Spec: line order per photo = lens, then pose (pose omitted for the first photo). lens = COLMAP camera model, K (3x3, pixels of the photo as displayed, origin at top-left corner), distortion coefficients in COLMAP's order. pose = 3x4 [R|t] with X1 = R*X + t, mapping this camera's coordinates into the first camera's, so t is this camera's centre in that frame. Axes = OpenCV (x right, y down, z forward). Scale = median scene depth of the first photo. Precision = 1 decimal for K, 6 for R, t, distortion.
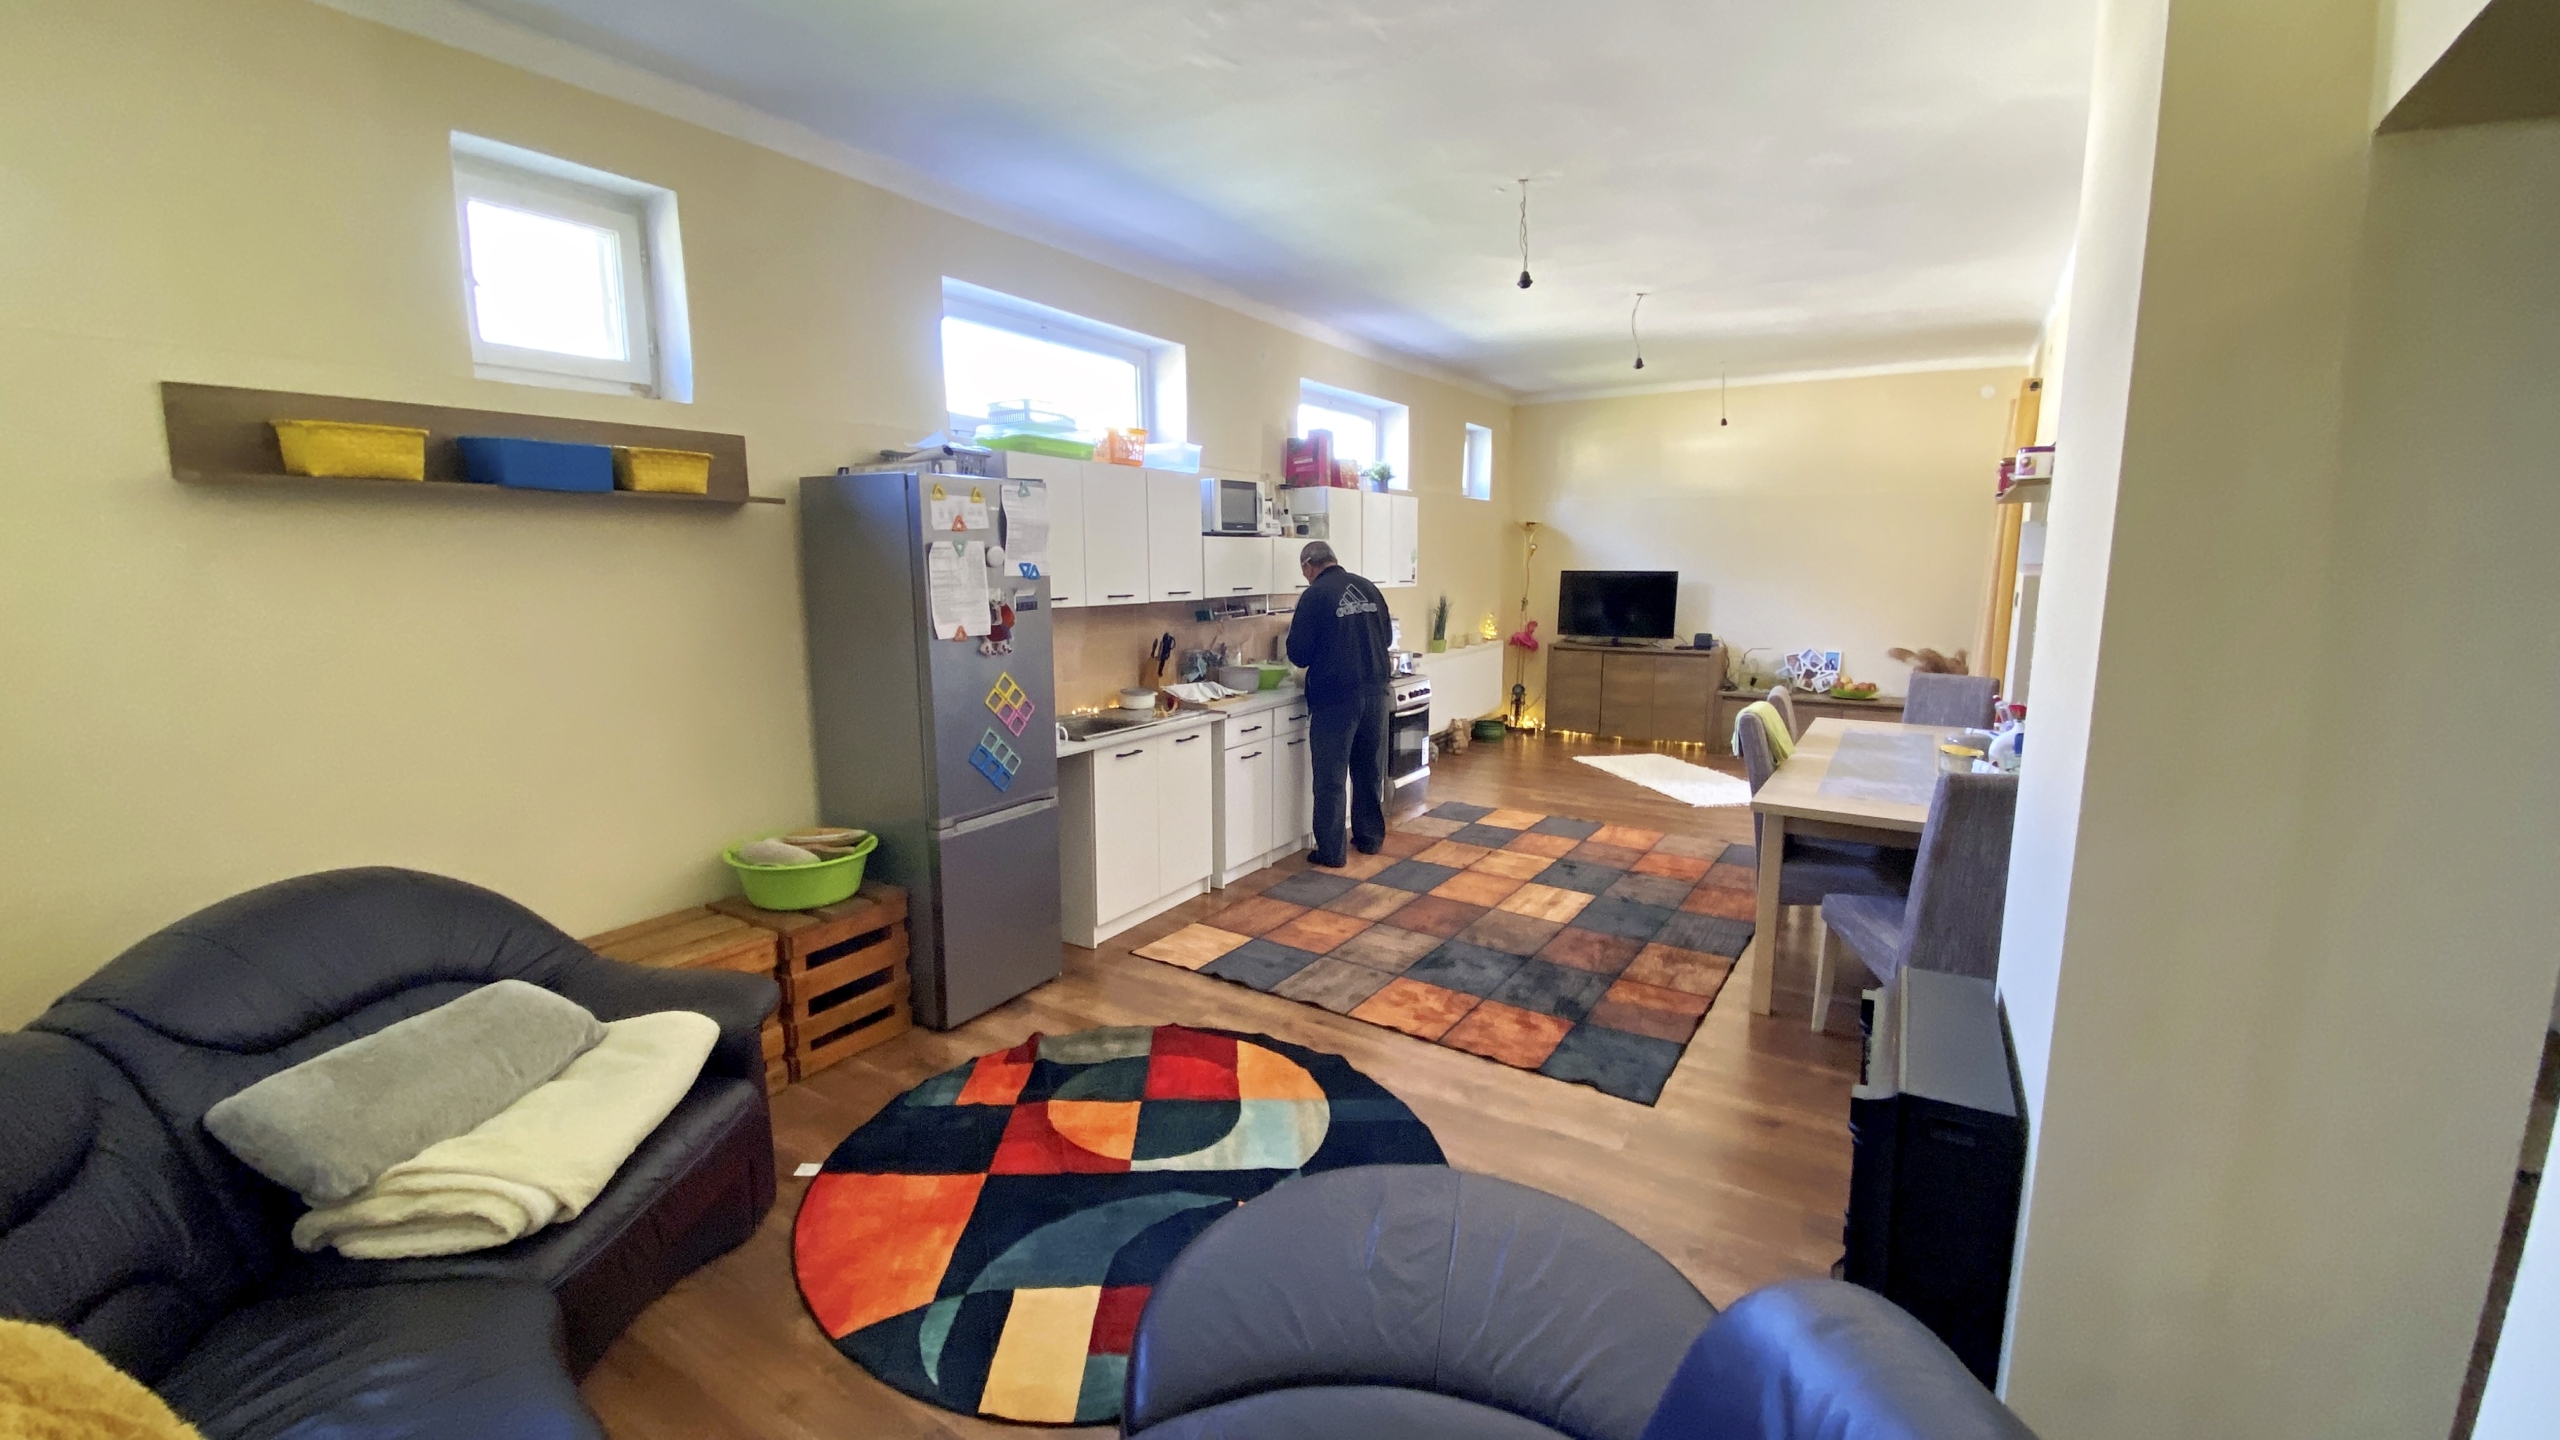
lens RADIAL K [[1058.6, 0, 1255.3], [0, 1058.6, 715.8], [0, 0, 1]] dist [-0.012459, -0.002449]
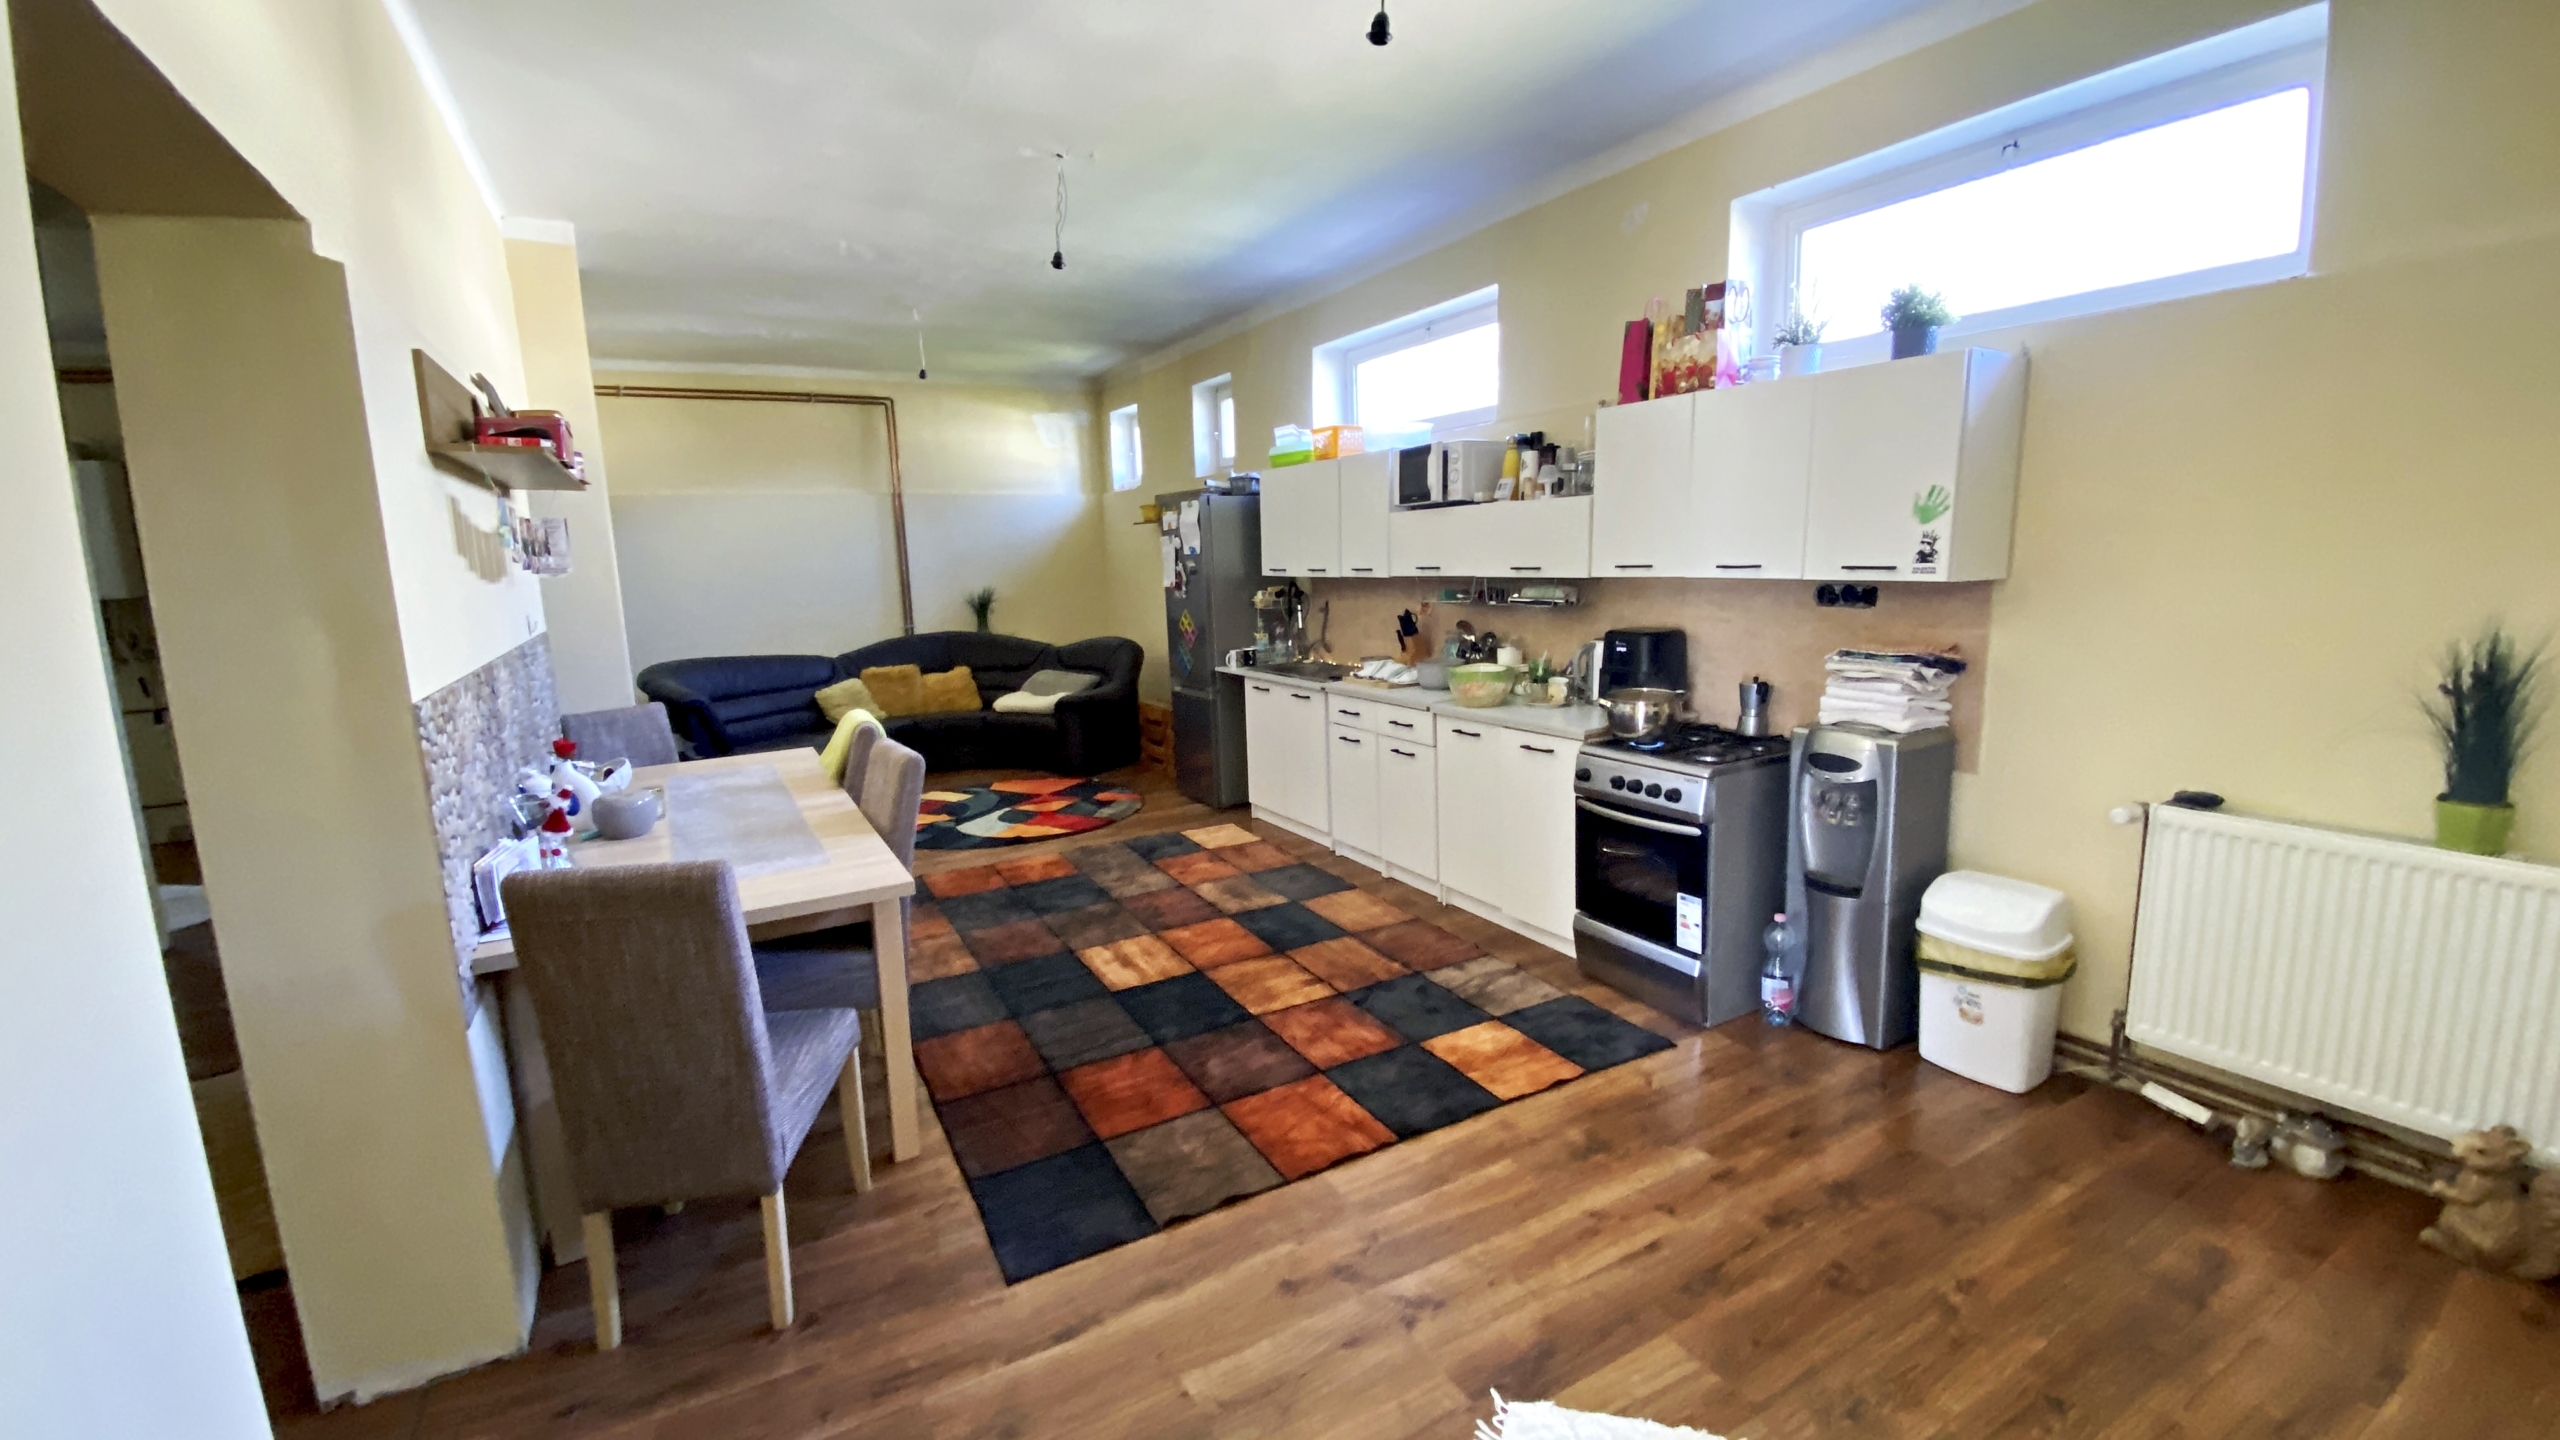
lens RADIAL K [[1058.6, 0, 1261.7], [0, 1058.6, 726.1], [0, 0, 1]] dist [-0.012459, -0.002449]
pose [[-0.486997, 0.153626, -0.859786, 0.899145], [-0.107422, 0.966400, 0.233522, -0.198874], [0.866772, 0.206084, -0.454131, 1.417413]]
